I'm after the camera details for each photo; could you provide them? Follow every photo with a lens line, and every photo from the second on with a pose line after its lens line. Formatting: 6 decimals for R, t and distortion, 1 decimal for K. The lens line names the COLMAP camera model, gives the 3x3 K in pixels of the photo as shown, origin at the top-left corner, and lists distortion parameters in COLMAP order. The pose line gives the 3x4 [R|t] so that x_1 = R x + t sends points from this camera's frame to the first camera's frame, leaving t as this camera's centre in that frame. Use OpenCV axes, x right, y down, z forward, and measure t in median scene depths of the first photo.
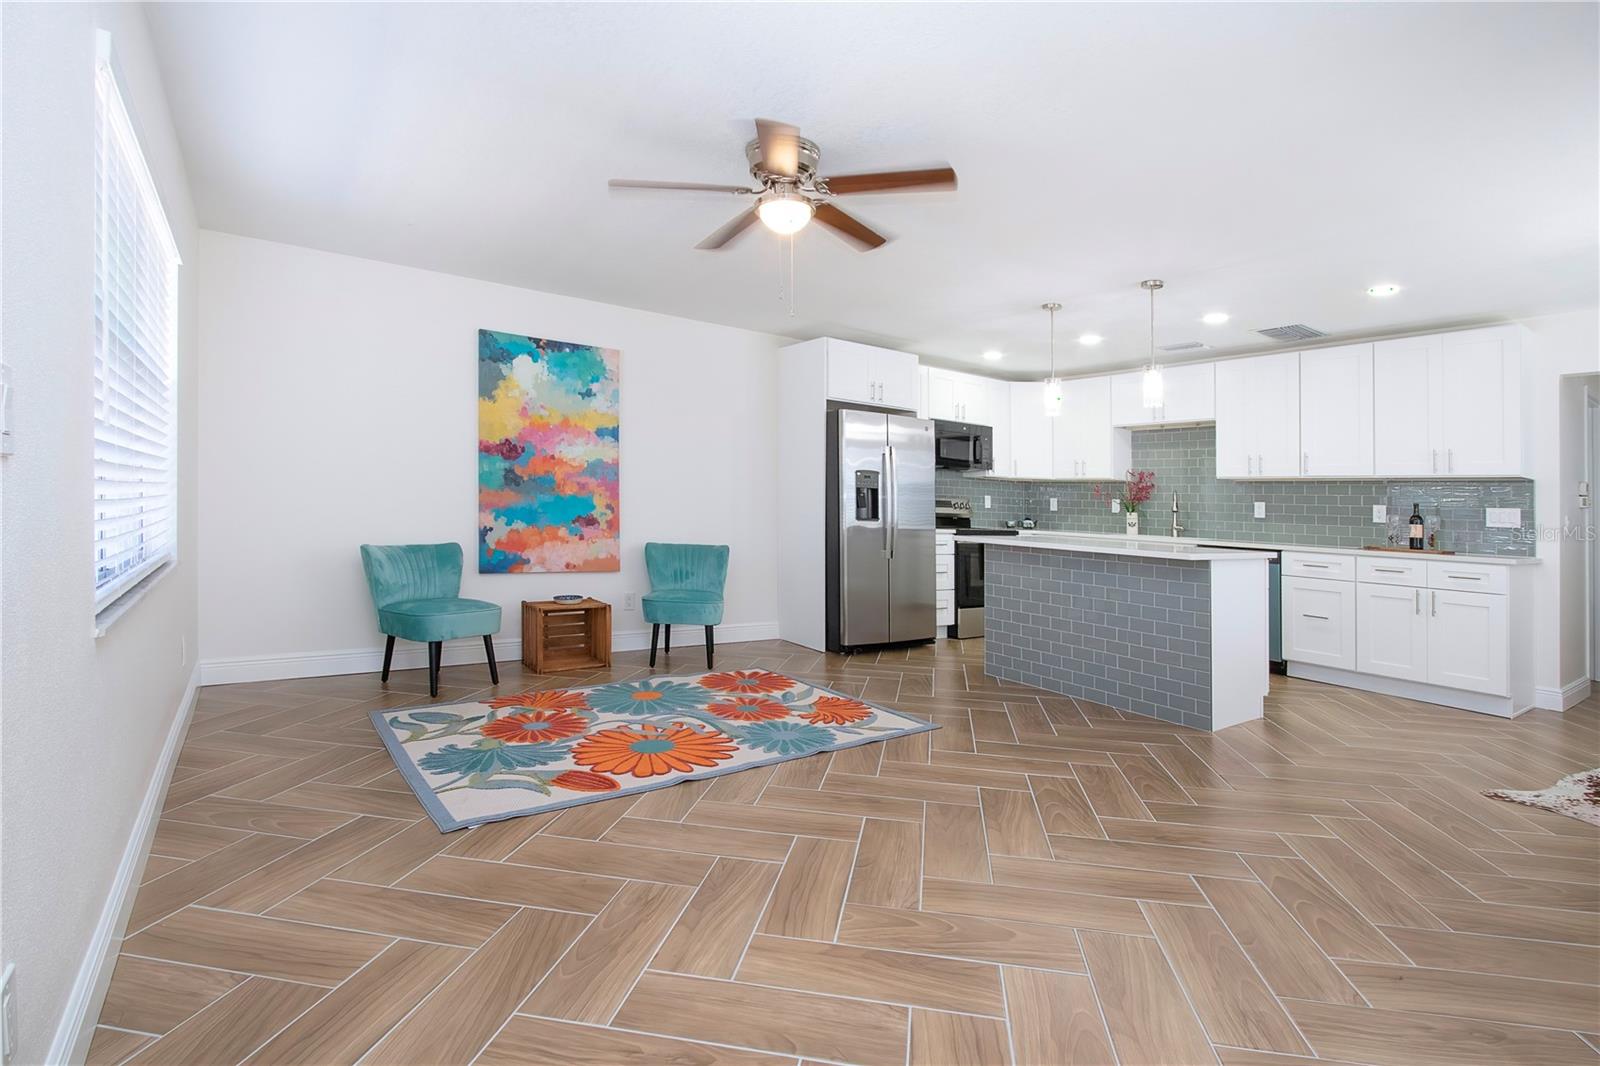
lens RADIAL K [[773.4, 0, 809.5], [0, 773.4, 540.4], [0, 0, 1]] dist [-0.009328, 0.000616]
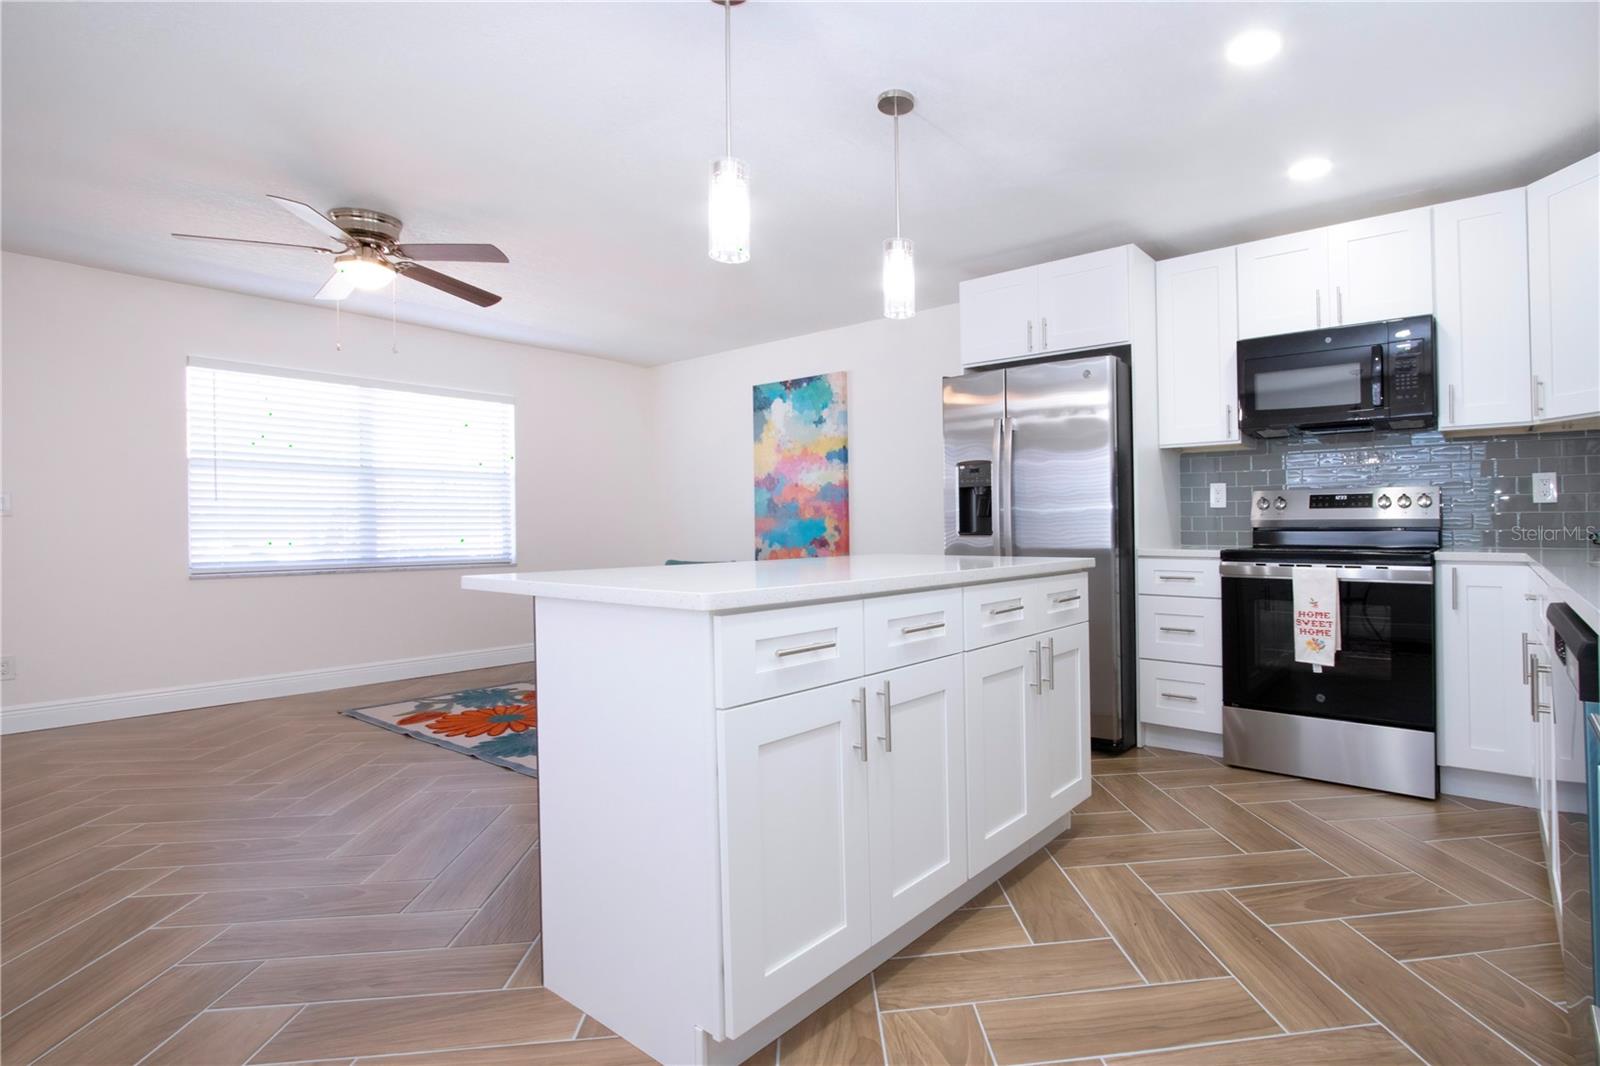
lens RADIAL K [[758.3, 0, 884.8], [0, 758.3, 550.2], [0, 0, 1]] dist [-0.005544, -0.000093]
pose [[0.319363, -0.007686, -0.947601, 0.743765], [-0.026887, 0.999491, -0.017169, 0.000273], [0.947251, 0.030961, 0.318993, 0.794014]]
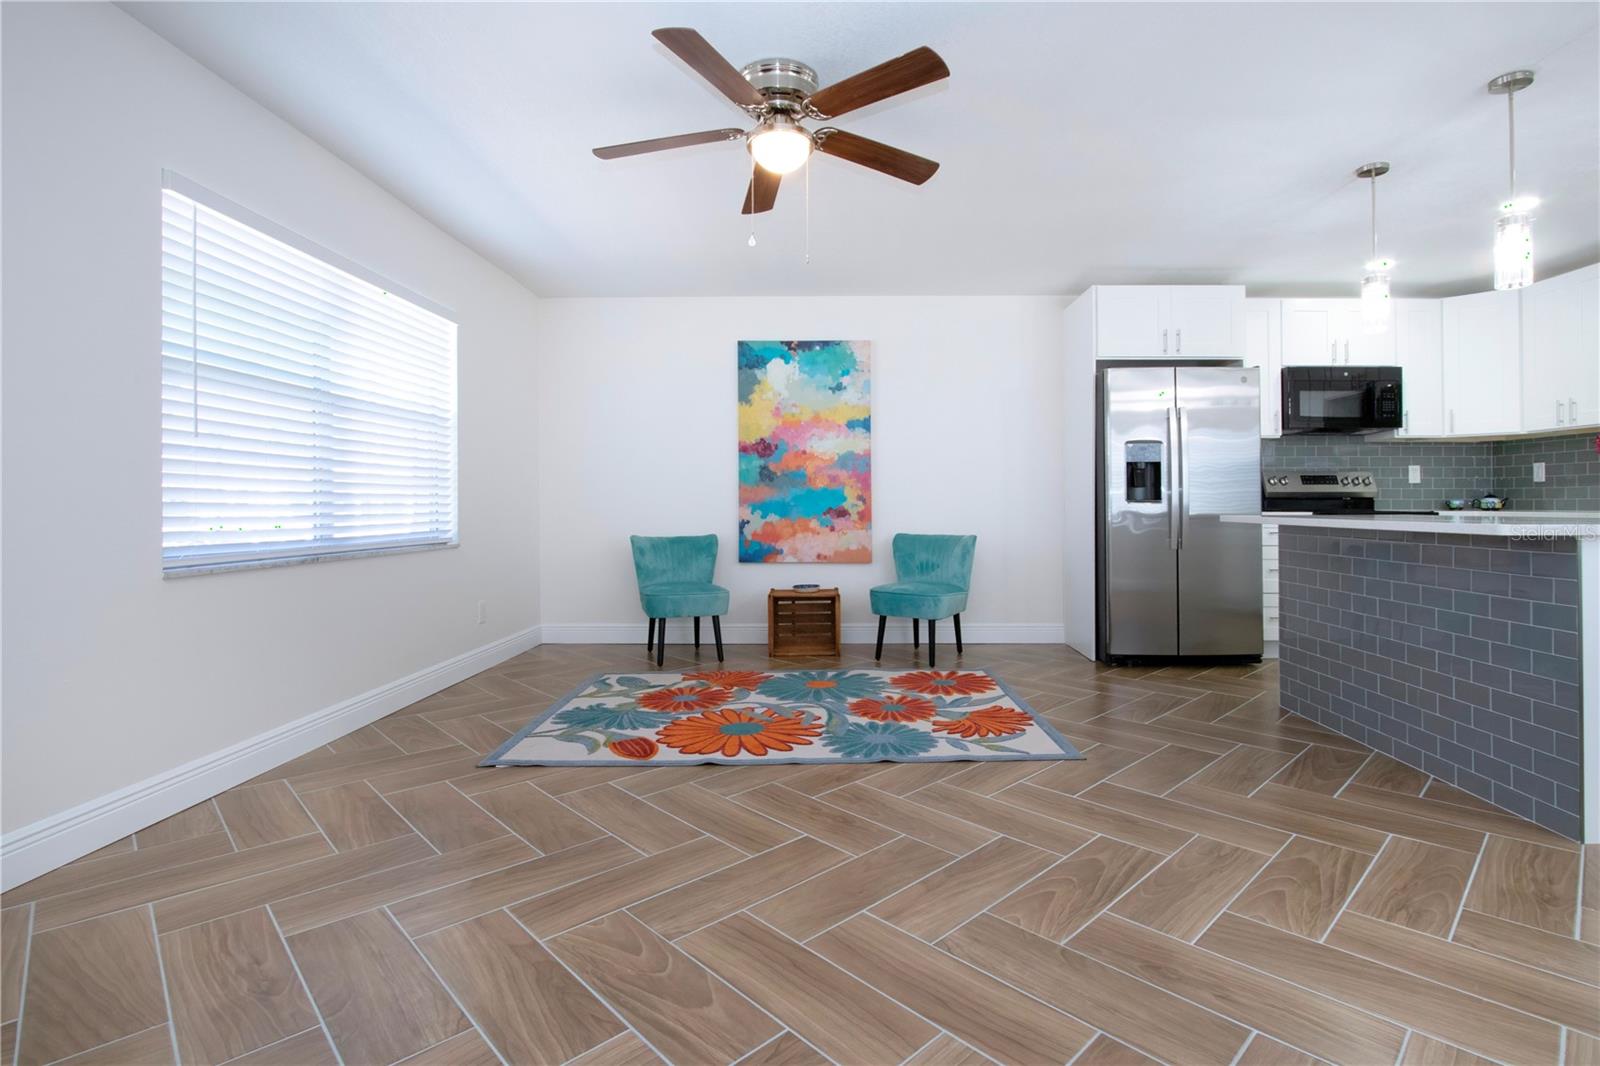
lens RADIAL K [[773.4, 0, 809.5], [0, 773.4, 540.4], [0, 0, 1]] dist [-0.009328, 0.000616]
pose [[0.807775, -0.010760, -0.589393, 0.293233], [0.004217, 0.999913, -0.012476, 0.024891], [0.589476, 0.007592, 0.807750, 0.163274]]
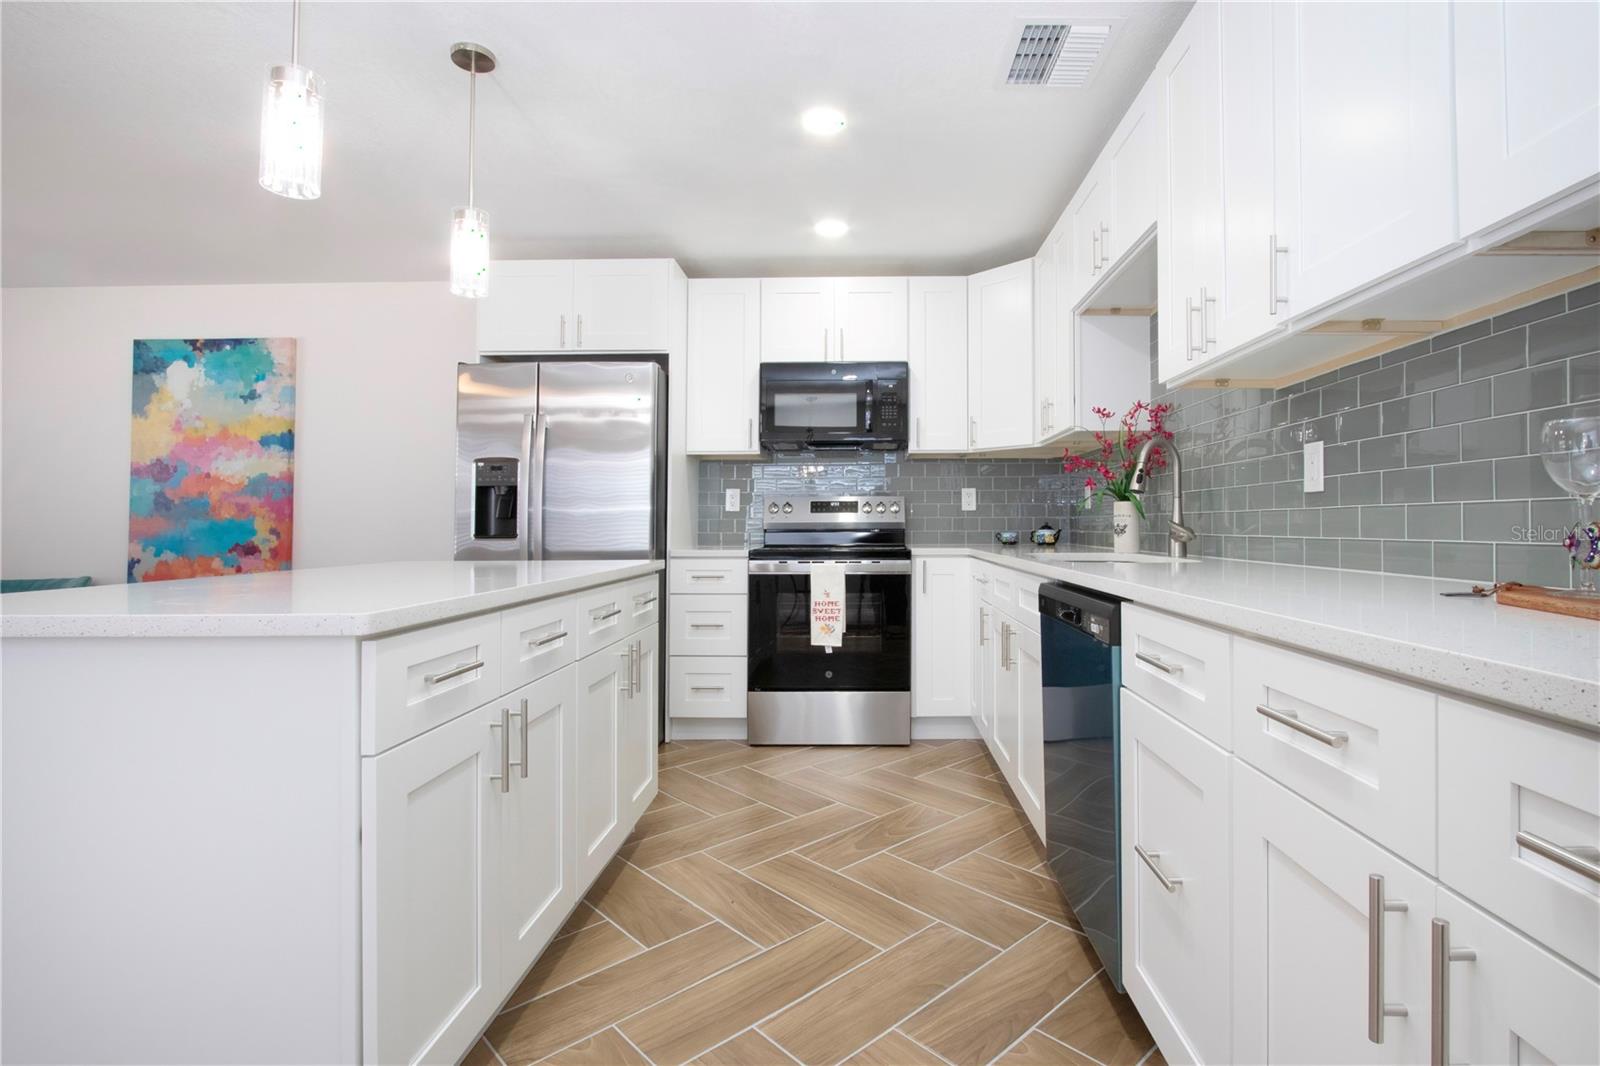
lens RADIAL K [[773.4, 0, 809.5], [0, 773.4, 540.4], [0, 0, 1]] dist [-0.009328, 0.000616]
pose [[0.799051, -0.028558, -0.600584, 0.712548], [0.006216, 0.999210, -0.039243, 0.001074], [0.601230, 0.027624, 0.798598, 0.736639]]
